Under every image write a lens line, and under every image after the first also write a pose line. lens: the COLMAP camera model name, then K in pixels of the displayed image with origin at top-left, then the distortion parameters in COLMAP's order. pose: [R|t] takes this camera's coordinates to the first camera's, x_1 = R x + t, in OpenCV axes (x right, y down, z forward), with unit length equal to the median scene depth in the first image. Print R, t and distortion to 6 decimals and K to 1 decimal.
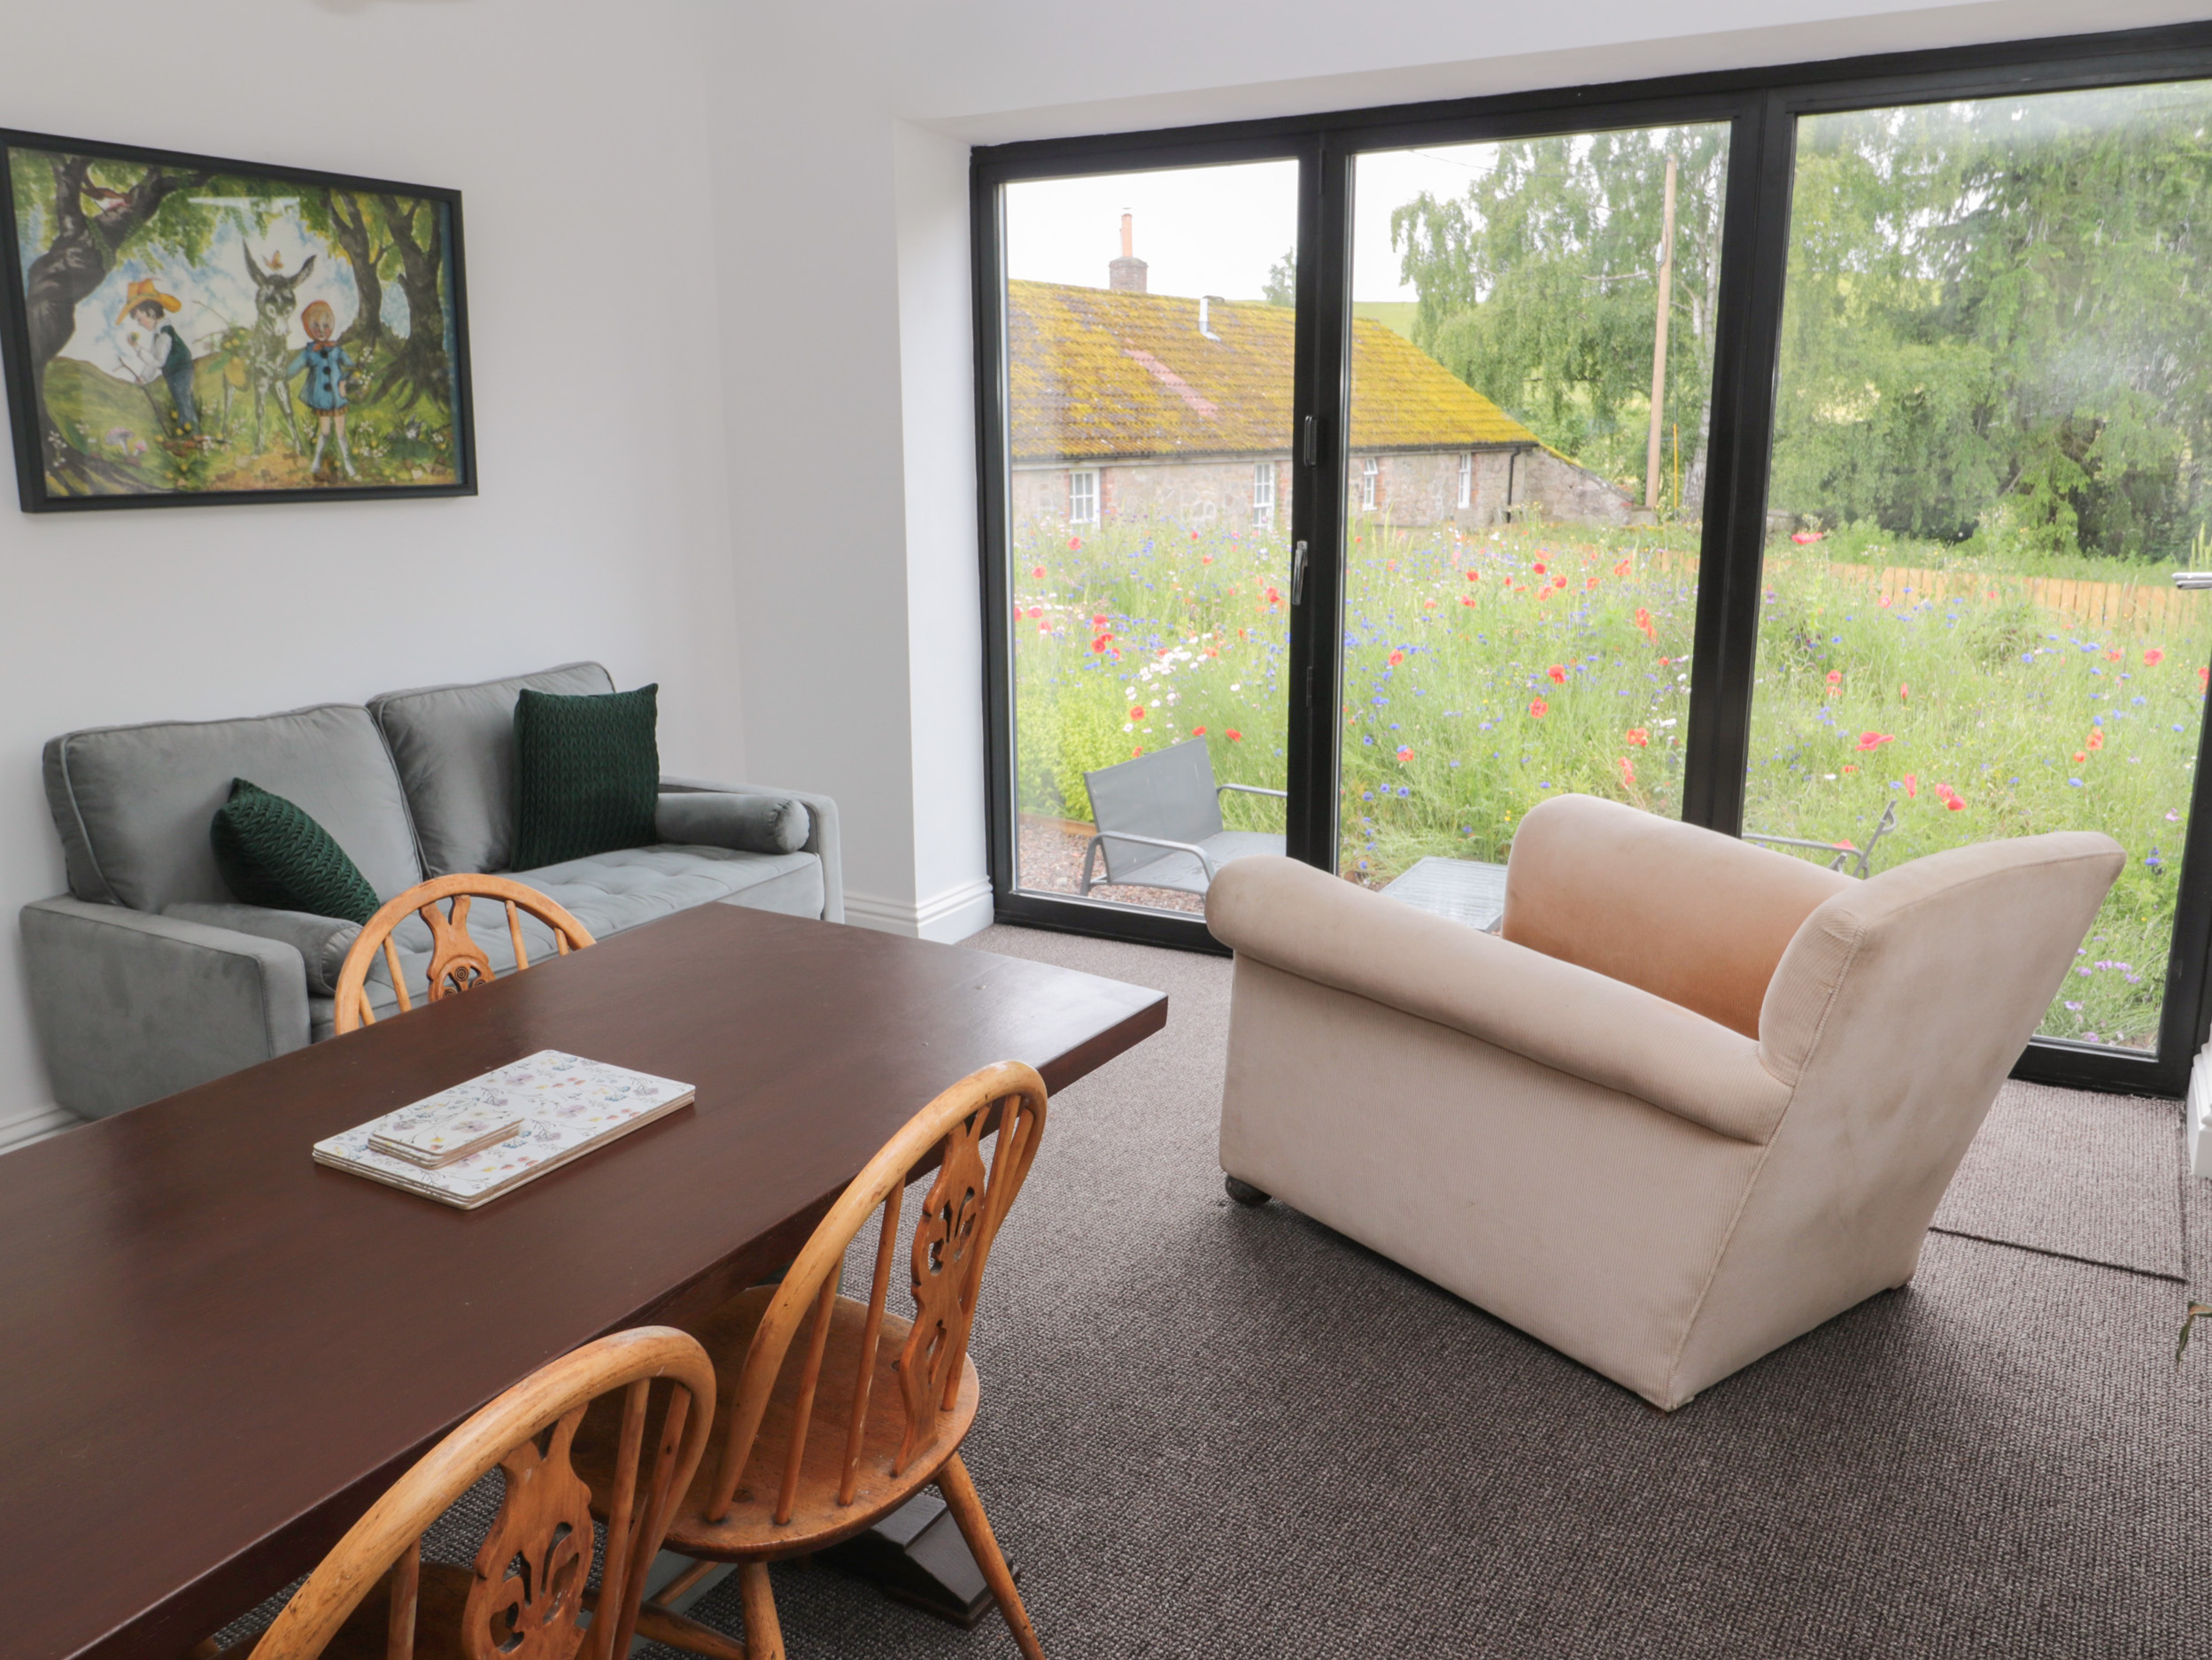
lens RADIAL K [[1701.1, 0, 1106.0], [0, 1701.1, 830.0], [0, 0, 1]] dist [-0.000390, -0.003515]
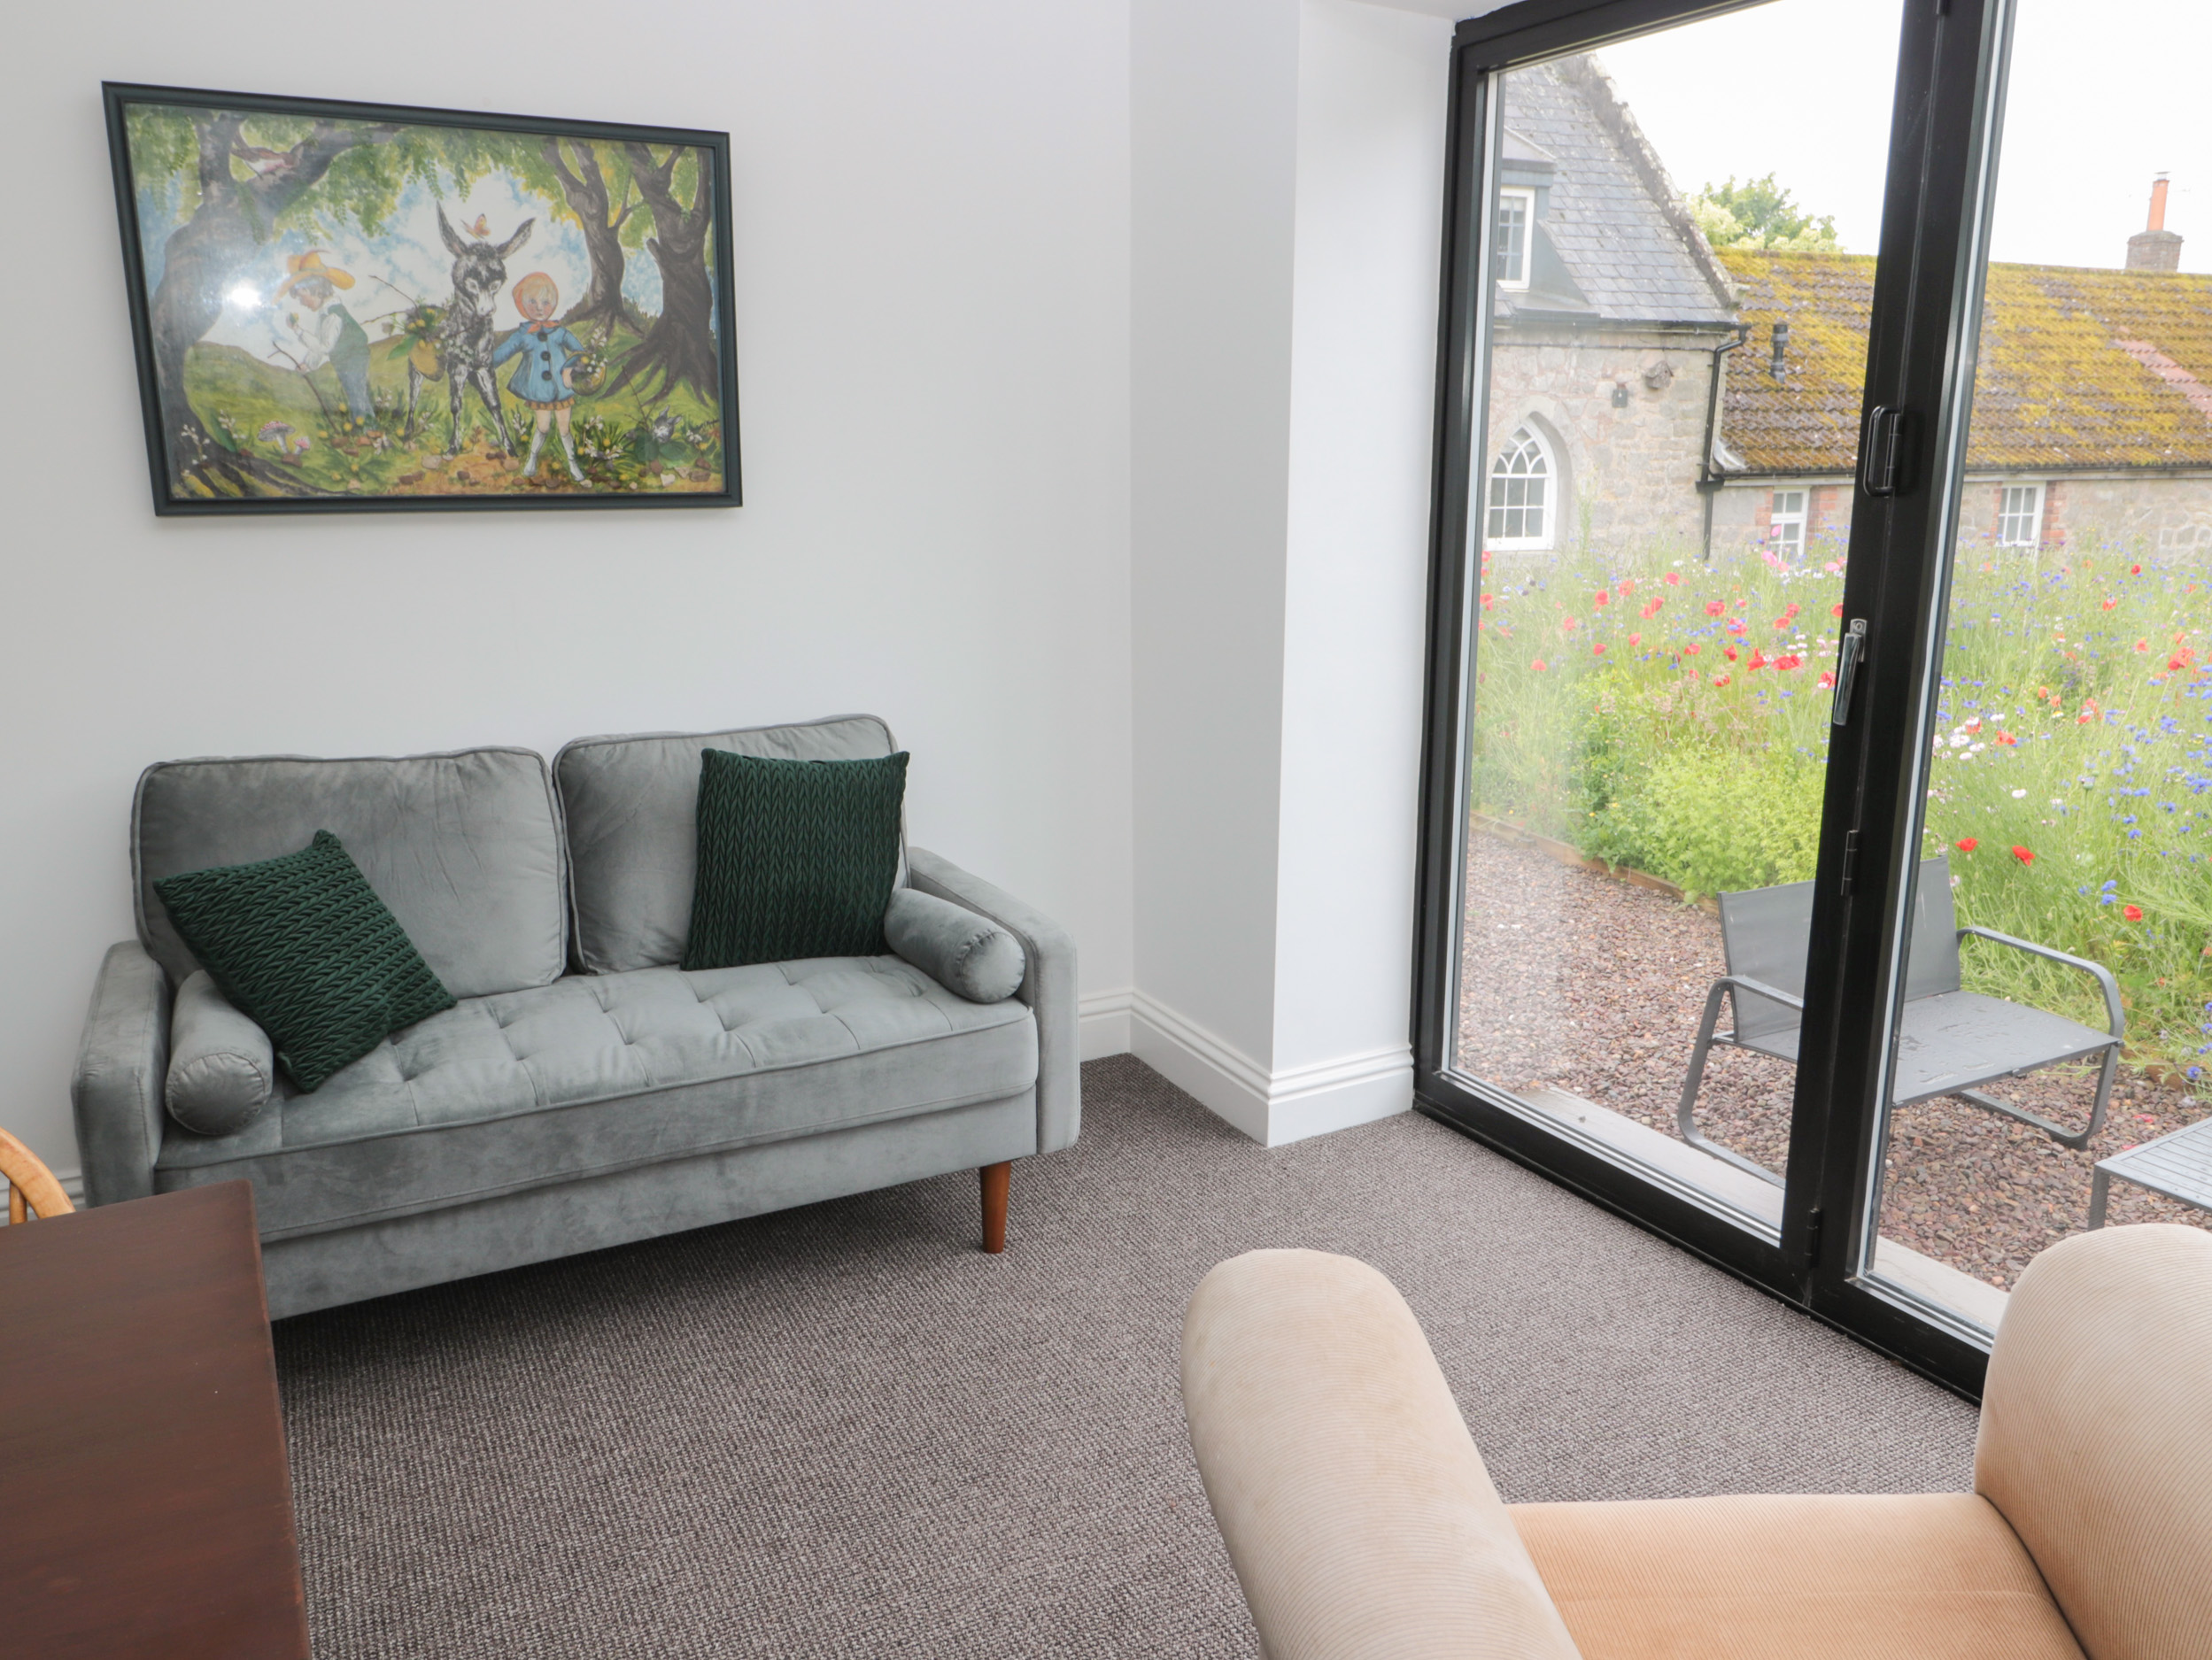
lens RADIAL K [[1654.2, 0, 1106.0], [0, 1654.2, 830.0], [0, 0, 1]] dist [-0.001382, -0.002026]
pose [[0.851943, 0.127365, -0.507909, 0.224841], [-0.125169, 0.991382, 0.038650, -0.100573], [0.508455, 0.030647, 0.860543, 0.430937]]
